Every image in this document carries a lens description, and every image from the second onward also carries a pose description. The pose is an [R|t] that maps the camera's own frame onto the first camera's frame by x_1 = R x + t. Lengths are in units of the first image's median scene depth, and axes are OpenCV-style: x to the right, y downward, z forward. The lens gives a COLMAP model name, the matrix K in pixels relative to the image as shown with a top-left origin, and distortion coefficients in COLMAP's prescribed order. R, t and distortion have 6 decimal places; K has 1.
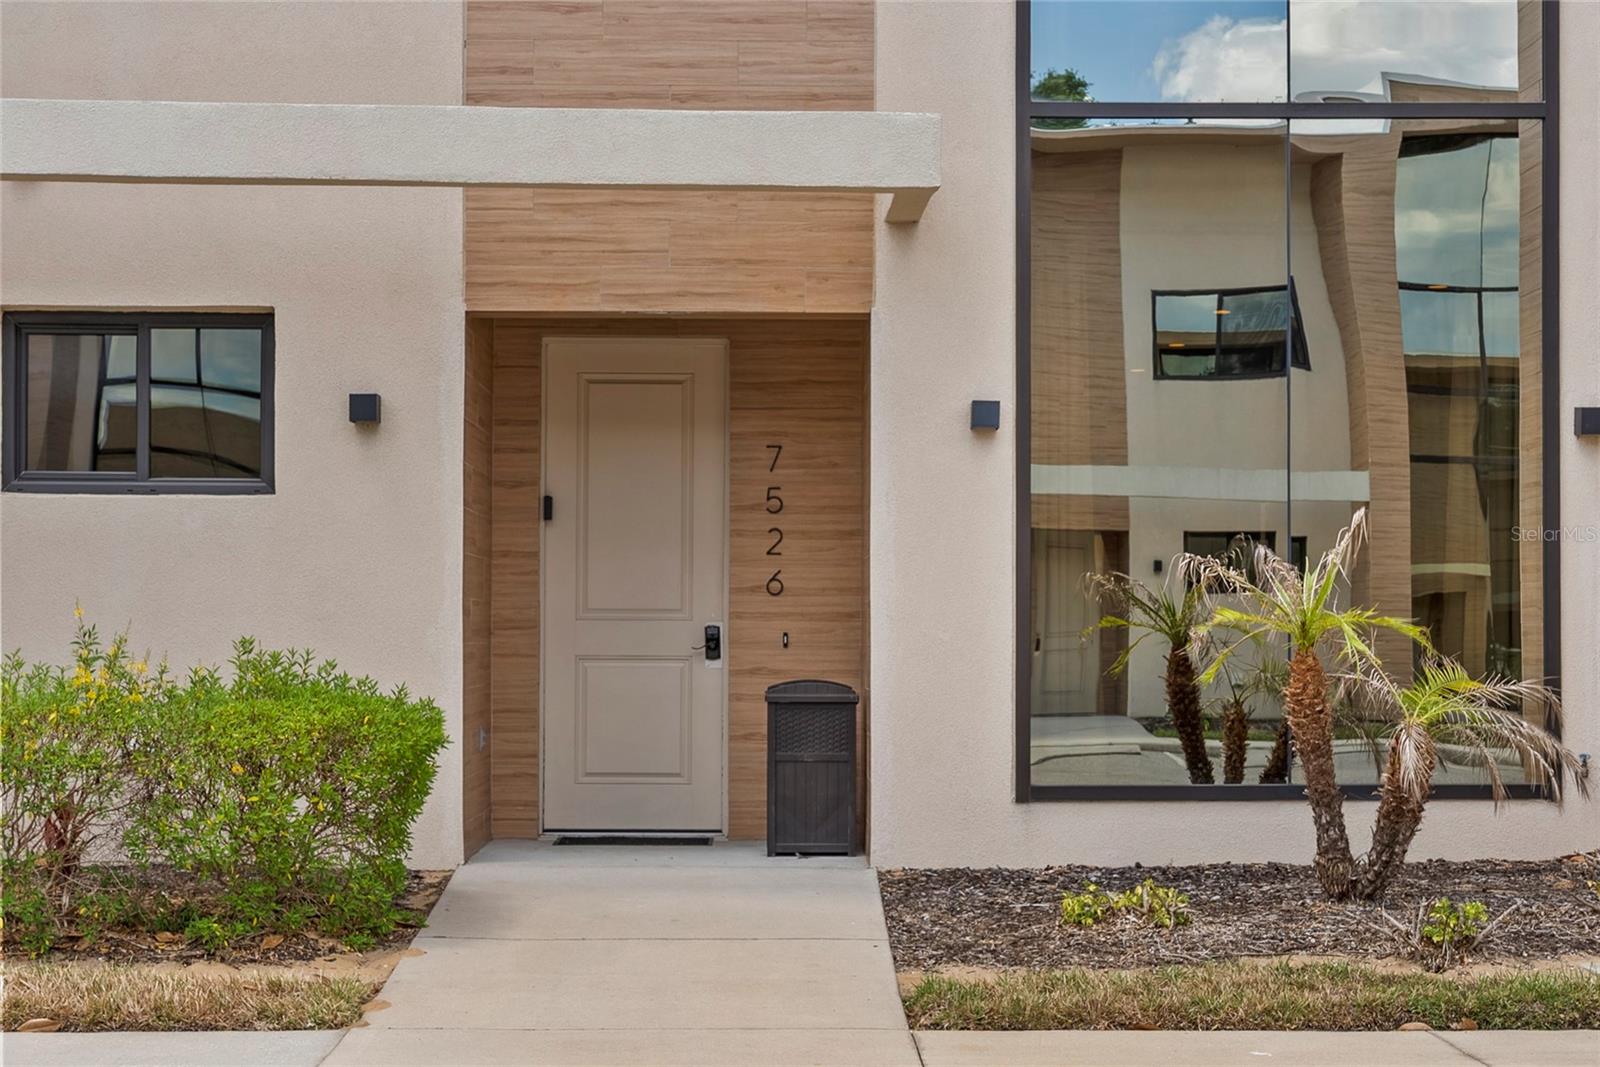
lens RADIAL K [[2648.8, 0, 800.0], [0, 2648.8, 533.5], [0, 0, 1]] dist [-0.040293, -0.066506]
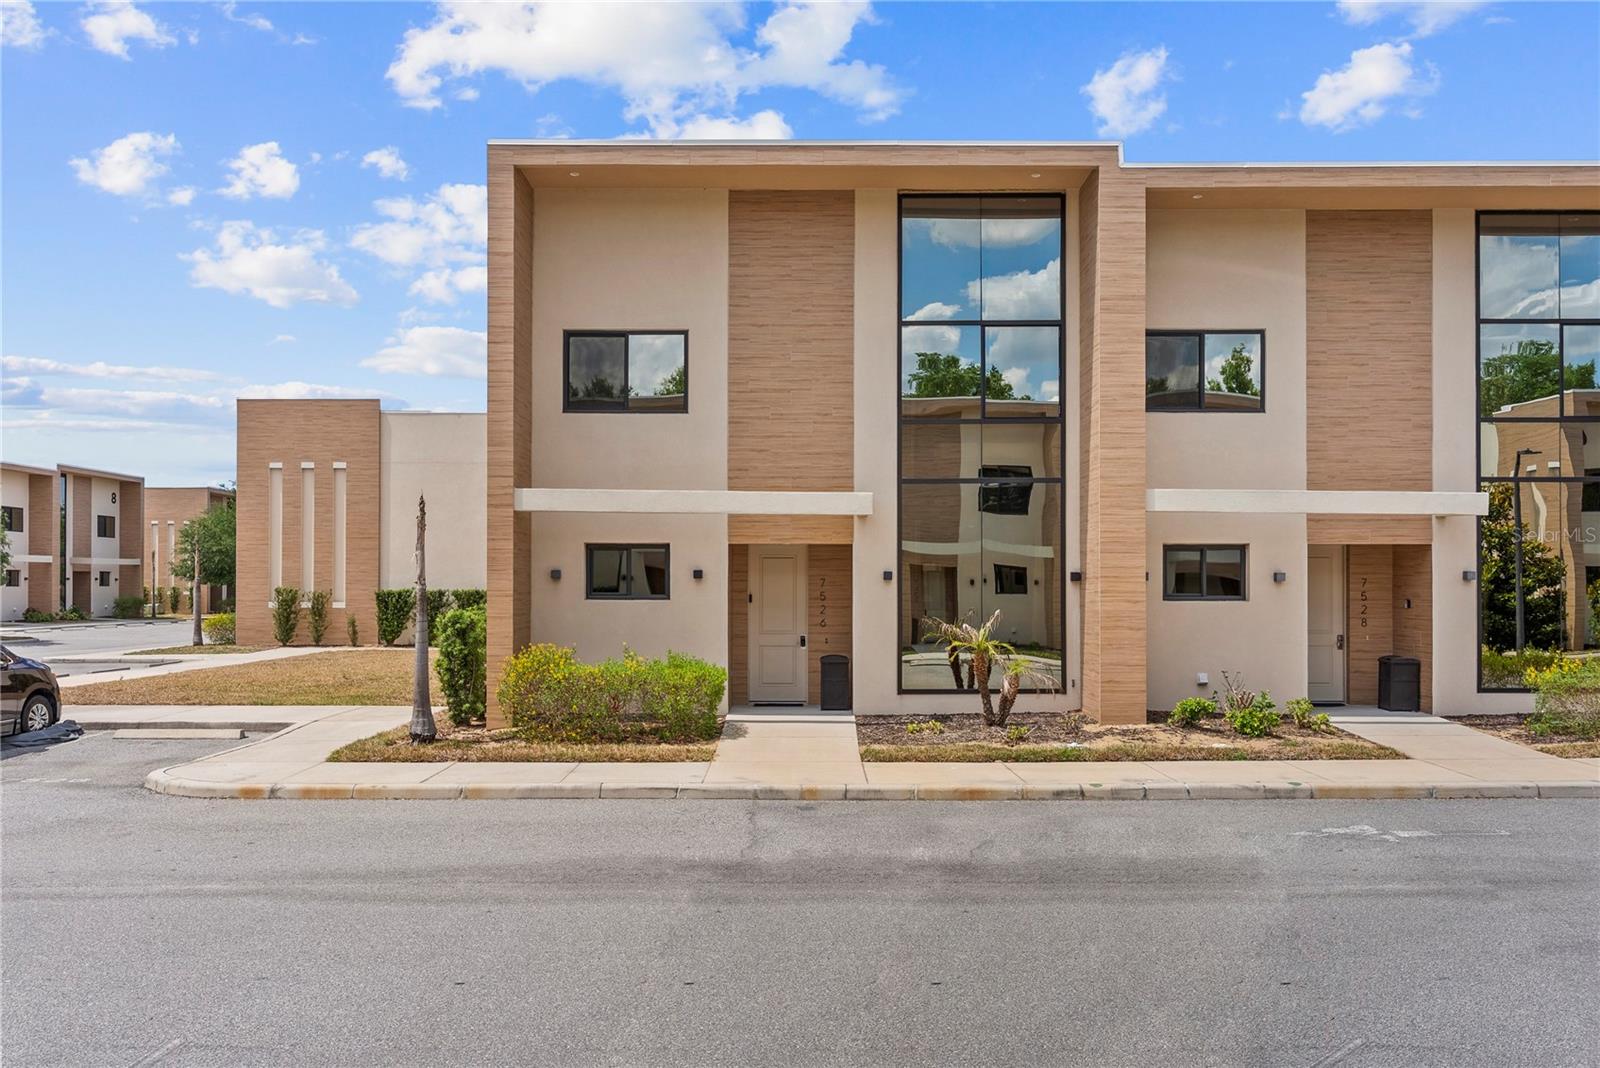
lens RADIAL K [[1296.0, 0, 800.0], [0, 1296.0, 534.0], [0, 0, 1]] dist [-0.025831, -0.001229]
pose [[0.999753, -0.003286, -0.021977, -0.002924], [0.003312, 0.999994, 0.001121, -0.099434], [0.021973, -0.001193, 0.999758, -0.604520]]
